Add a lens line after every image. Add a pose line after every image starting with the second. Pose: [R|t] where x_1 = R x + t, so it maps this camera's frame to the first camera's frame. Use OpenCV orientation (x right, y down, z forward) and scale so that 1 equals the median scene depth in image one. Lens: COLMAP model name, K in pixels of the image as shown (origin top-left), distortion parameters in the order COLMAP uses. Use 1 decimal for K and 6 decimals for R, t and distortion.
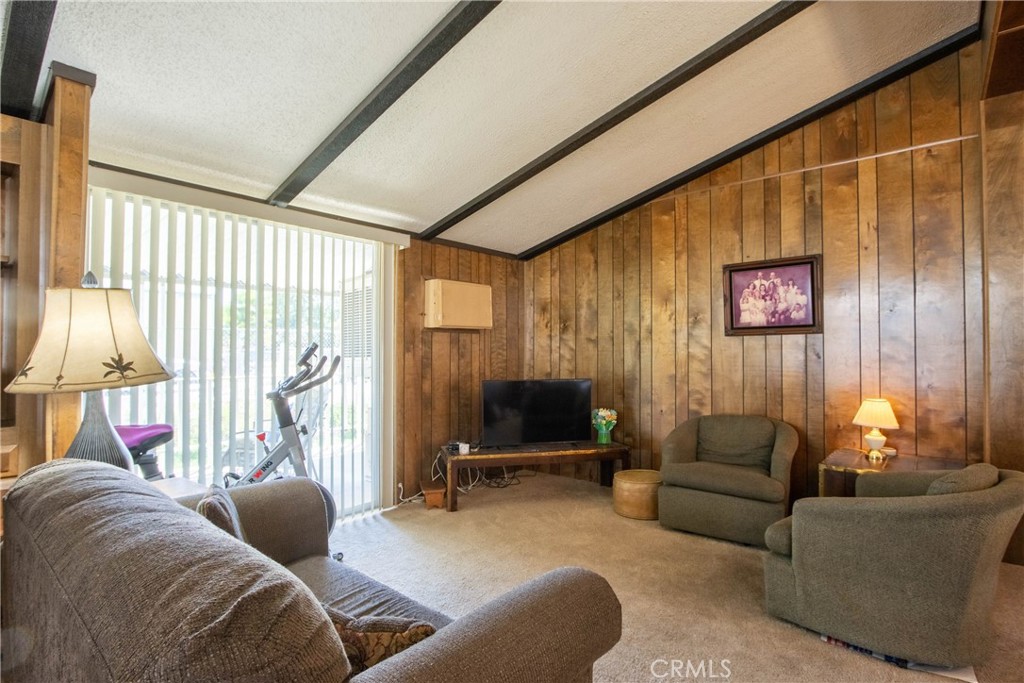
lens RADIAL K [[485.8, 0, 529.9], [0, 485.8, 341.2], [0, 0, 1]] dist [-0.016753, 0.000509]
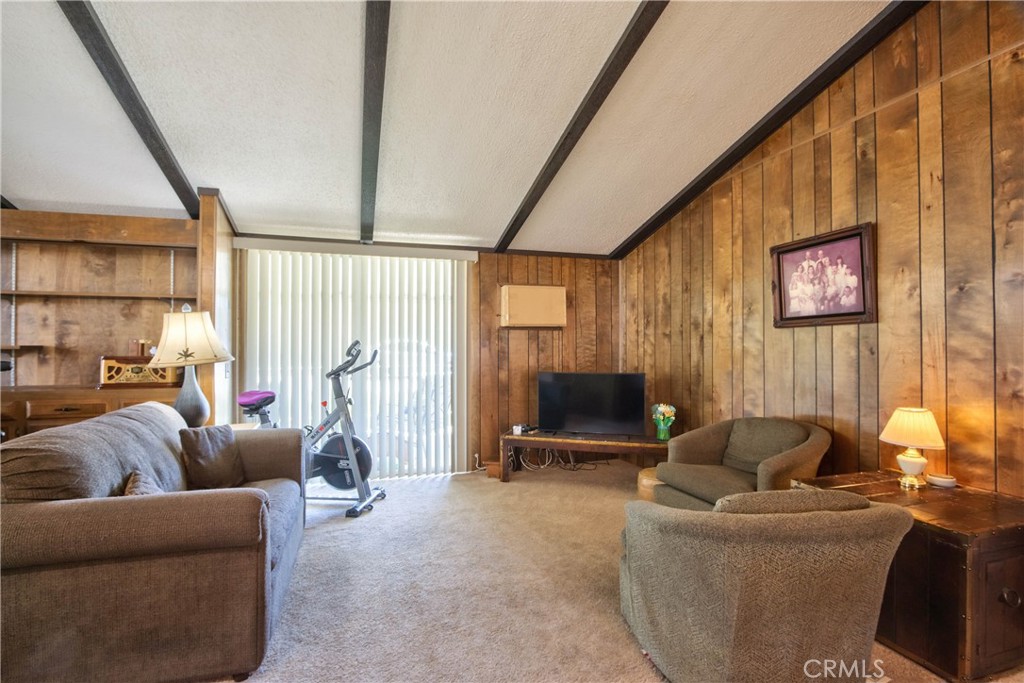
lens RADIAL K [[457.5, 0, 512.0], [0, 457.5, 341.5], [0, 0, 1]] dist [-0.014406, 0.000408]
pose [[0.859494, -0.007788, -0.511087, 0.419980], [0.012279, 0.999910, 0.005413, 0.002967], [0.510999, -0.010928, 0.859512, 0.053898]]
